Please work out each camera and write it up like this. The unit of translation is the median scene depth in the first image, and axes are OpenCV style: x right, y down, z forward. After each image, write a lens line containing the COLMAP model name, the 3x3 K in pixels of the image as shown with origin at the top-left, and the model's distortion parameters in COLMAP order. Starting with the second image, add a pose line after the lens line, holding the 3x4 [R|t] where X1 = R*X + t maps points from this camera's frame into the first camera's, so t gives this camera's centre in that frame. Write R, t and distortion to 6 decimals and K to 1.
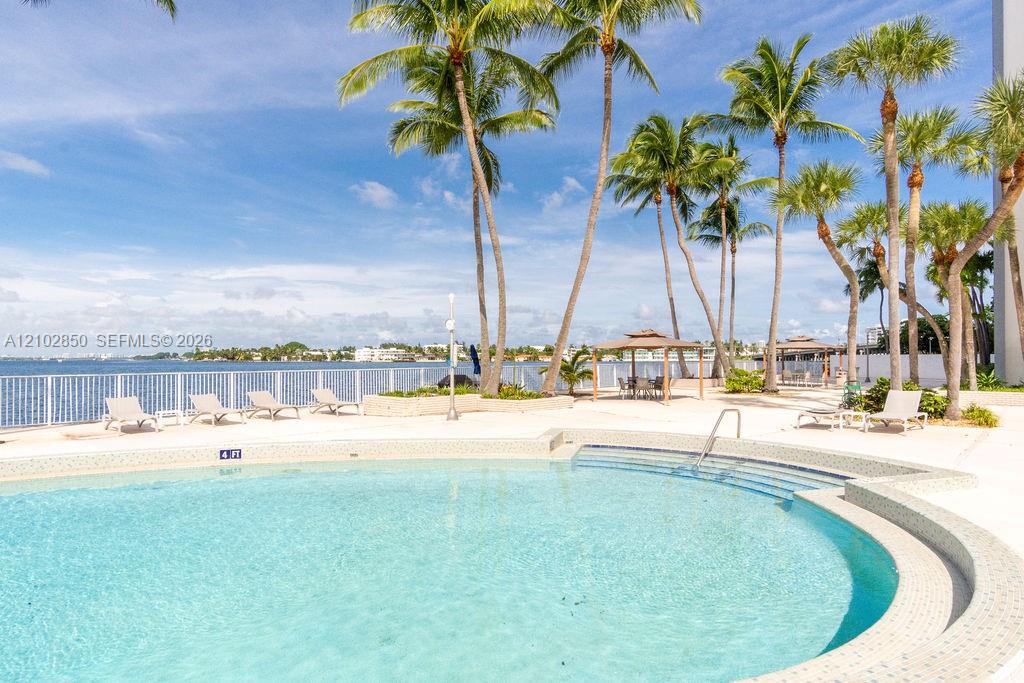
lens RADIAL K [[553.3, 0, 506.2], [0, 553.3, 339.6], [0, 0, 1]] dist [0.010464, 0.002660]
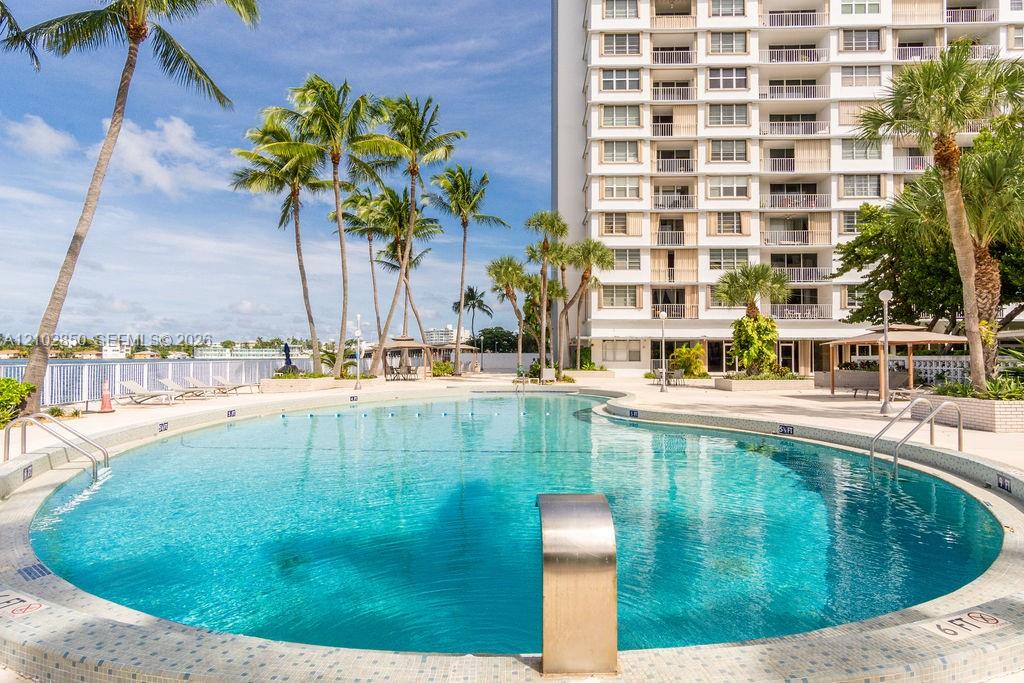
lens RADIAL K [[579.9, 0, 519.1], [0, 579.9, 338.2], [0, 0, 1]] dist [0.018023, -0.000507]
pose [[0.715386, 0.027091, 0.698205, -0.391898], [-0.028882, 0.999541, -0.009191, -0.003358], [-0.698133, -0.013590, 0.715839, -0.238294]]
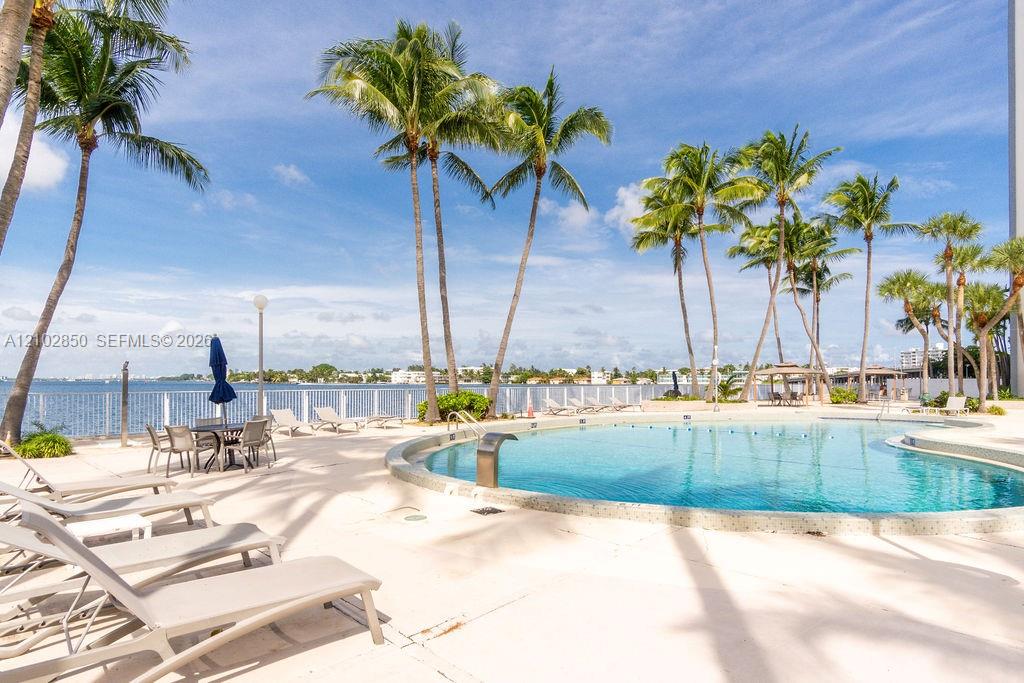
lens RADIAL K [[579.9, 0, 504.1], [0, 579.9, 359.1], [0, 0, 1]] dist [0.018023, -0.000507]
pose [[0.999927, 0.003903, -0.011451, -0.321472], [-0.003950, 0.999984, -0.004086, -0.009815], [0.011435, 0.004131, 0.999926, -0.406169]]
